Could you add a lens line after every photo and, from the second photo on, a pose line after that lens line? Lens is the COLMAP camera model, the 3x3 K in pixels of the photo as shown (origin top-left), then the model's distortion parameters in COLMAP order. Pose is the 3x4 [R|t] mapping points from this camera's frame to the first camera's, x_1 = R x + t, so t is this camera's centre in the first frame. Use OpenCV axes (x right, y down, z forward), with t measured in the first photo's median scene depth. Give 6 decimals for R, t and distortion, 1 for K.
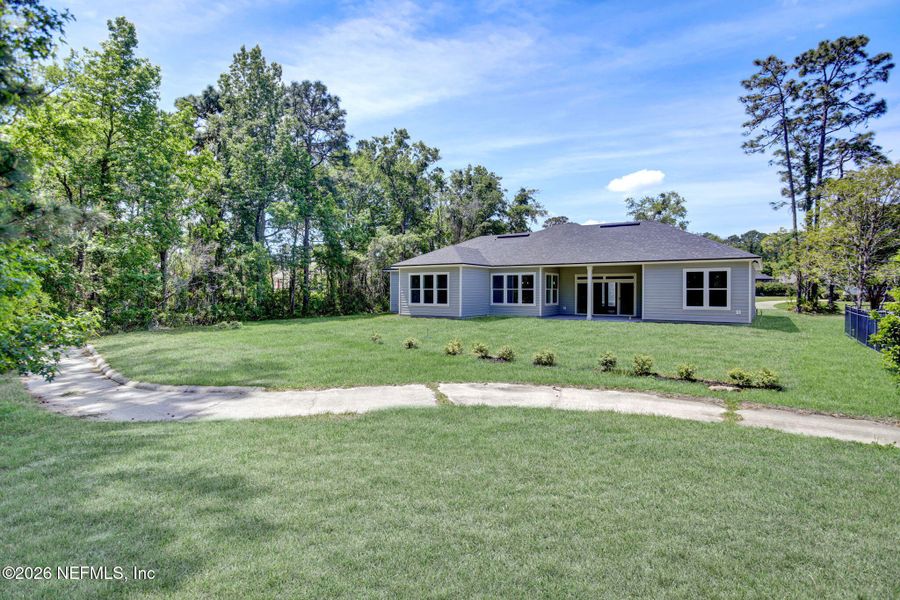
lens RADIAL K [[484.7, 0, 450.0], [0, 484.7, 300.0], [0, 0, 1]] dist [-0.015650, 0.001519]
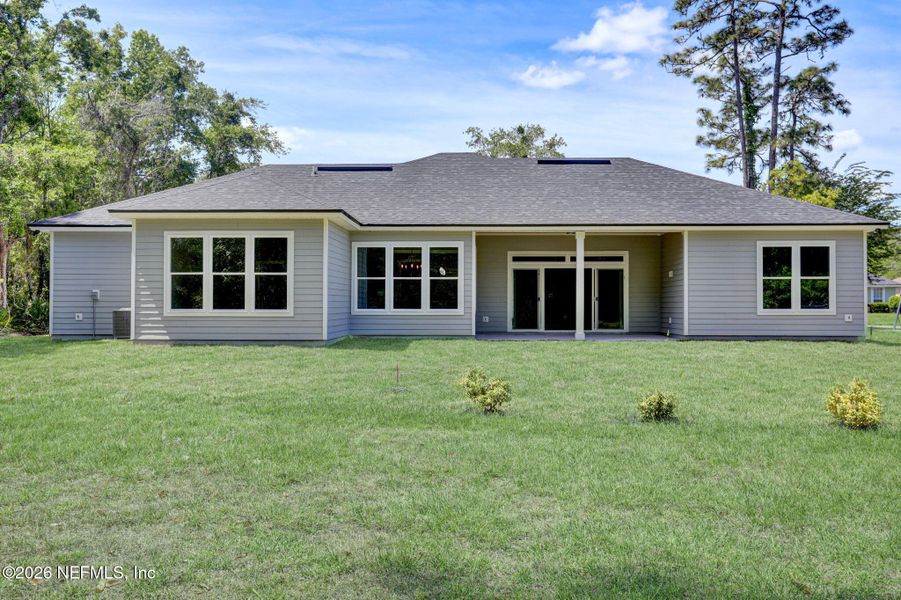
lens RADIAL K [[814.8, 0, 465.8], [0, 814.8, 297.2], [0, 0, 1]] dist [0.023265, 0.008231]
pose [[0.829947, 0.005361, 0.557816, -0.249927], [0.010429, 0.999630, -0.025124, 0.015444], [-0.557745, 0.026669, 0.829584, 0.332796]]
